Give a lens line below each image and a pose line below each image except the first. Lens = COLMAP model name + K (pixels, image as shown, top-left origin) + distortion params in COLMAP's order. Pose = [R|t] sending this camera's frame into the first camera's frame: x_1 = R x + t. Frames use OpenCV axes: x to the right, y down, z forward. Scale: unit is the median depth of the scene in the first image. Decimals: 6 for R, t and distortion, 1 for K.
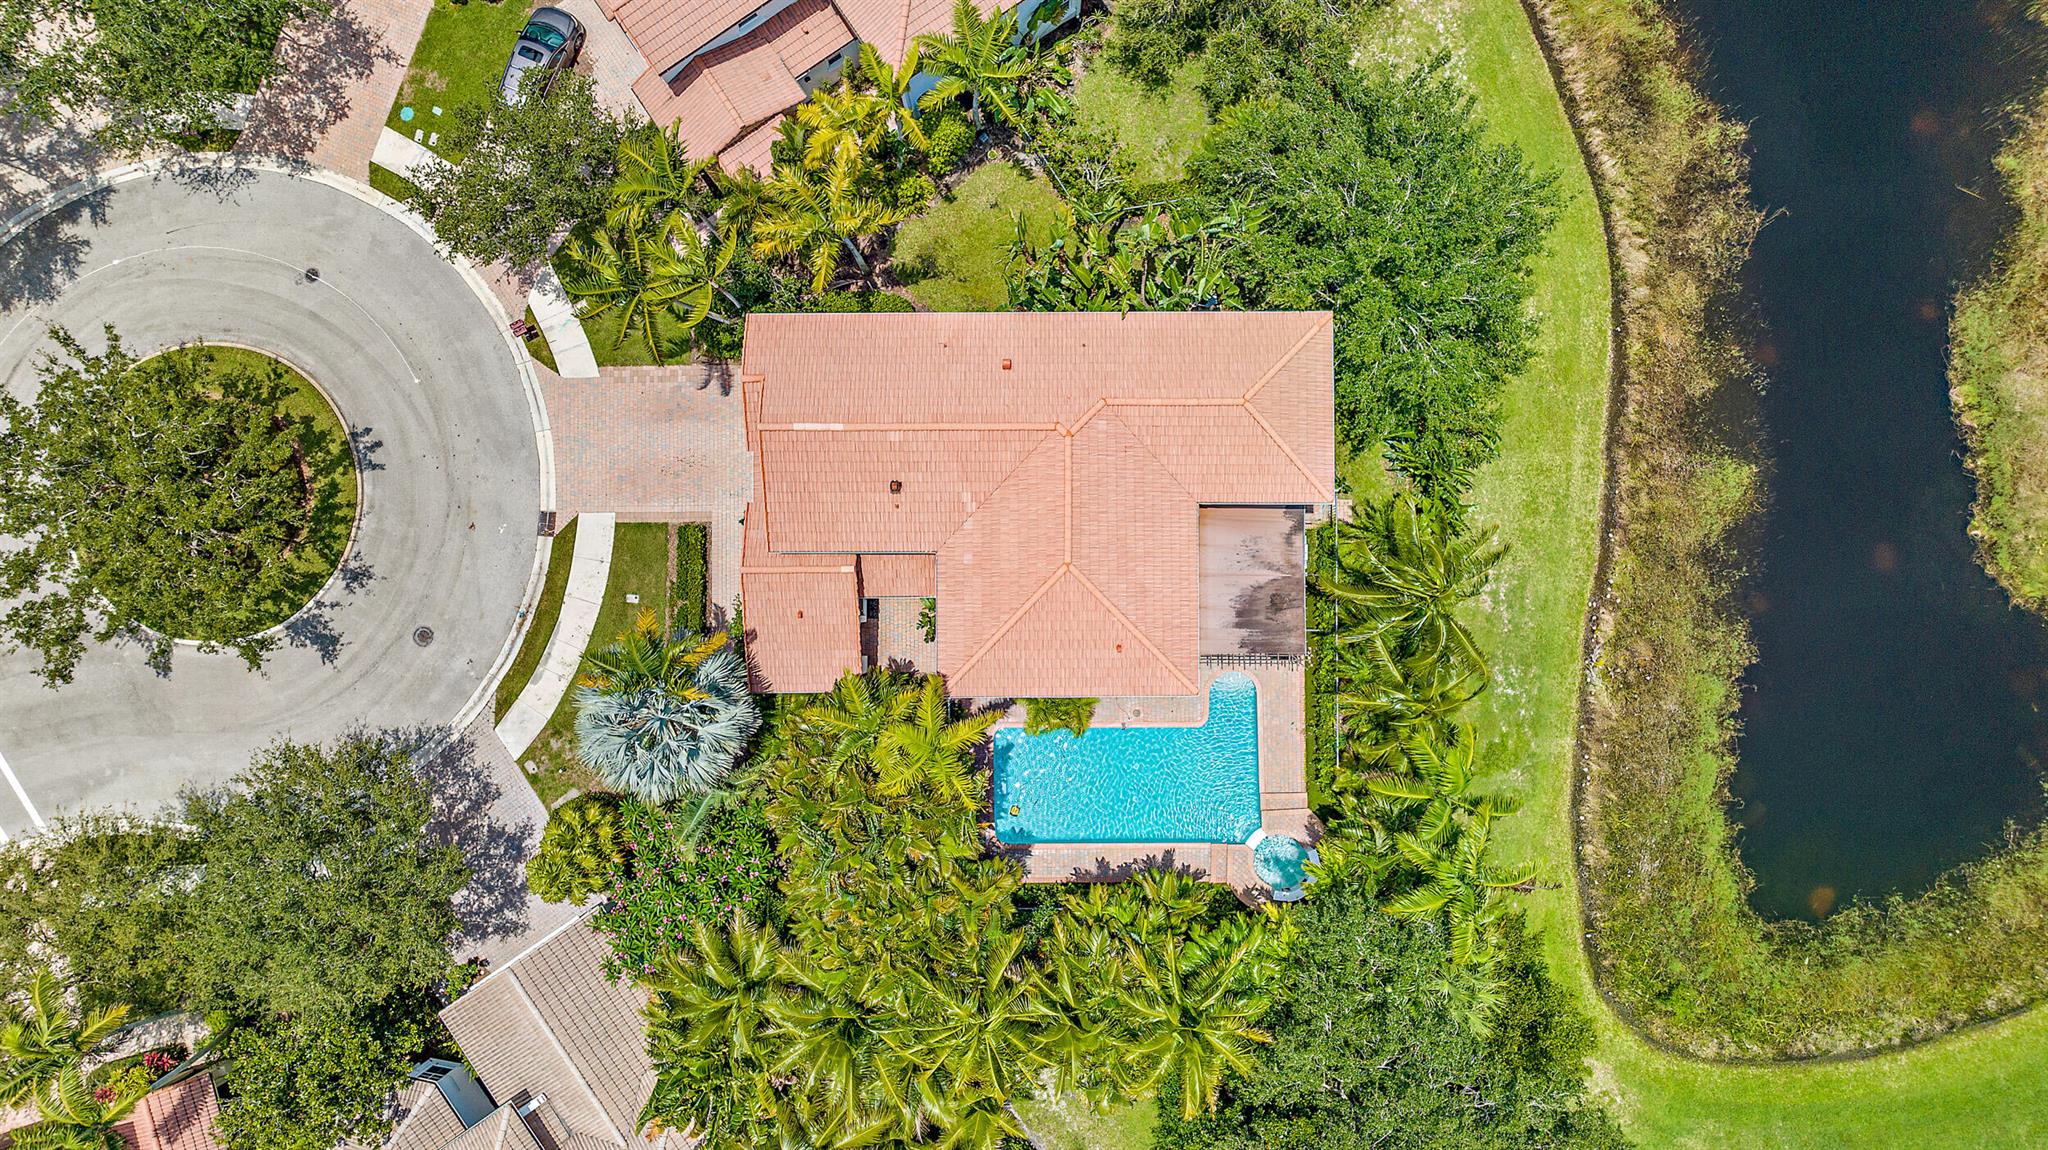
lens RADIAL K [[1465.2, 0, 1016.9], [0, 1465.2, 568.5], [0, 0, 1]] dist [-0.008667, -0.001894]
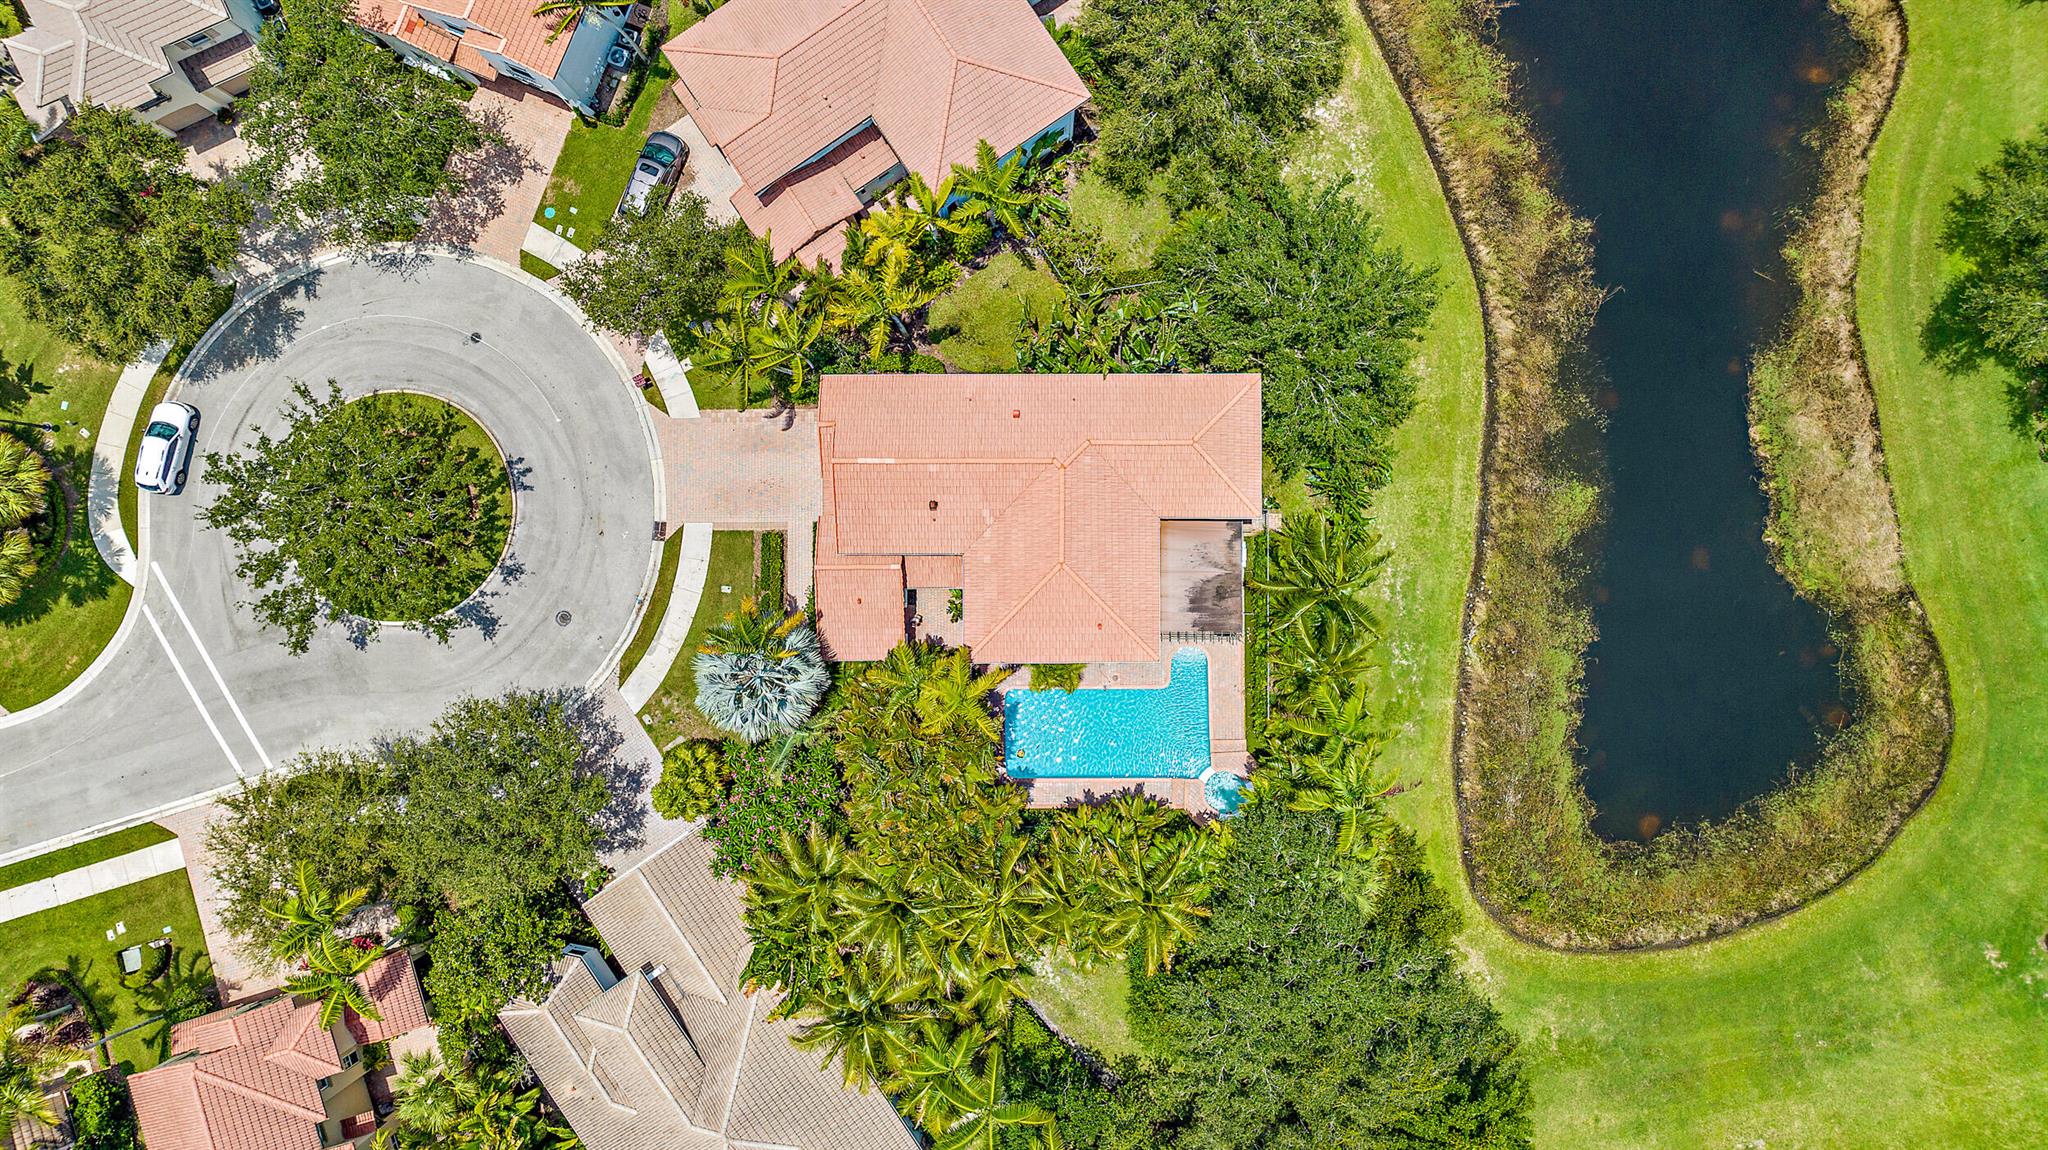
lens RADIAL K [[1465.2, 0, 1025.9], [0, 1465.2, 572.8], [0, 0, 1]] dist [-0.008667, -0.001894]
pose [[0.999979, 0.001469, 0.006262, -0.005646], [-0.001499, 0.999988, 0.004728, -0.000570], [-0.006255, -0.004737, 0.999969, -0.299050]]
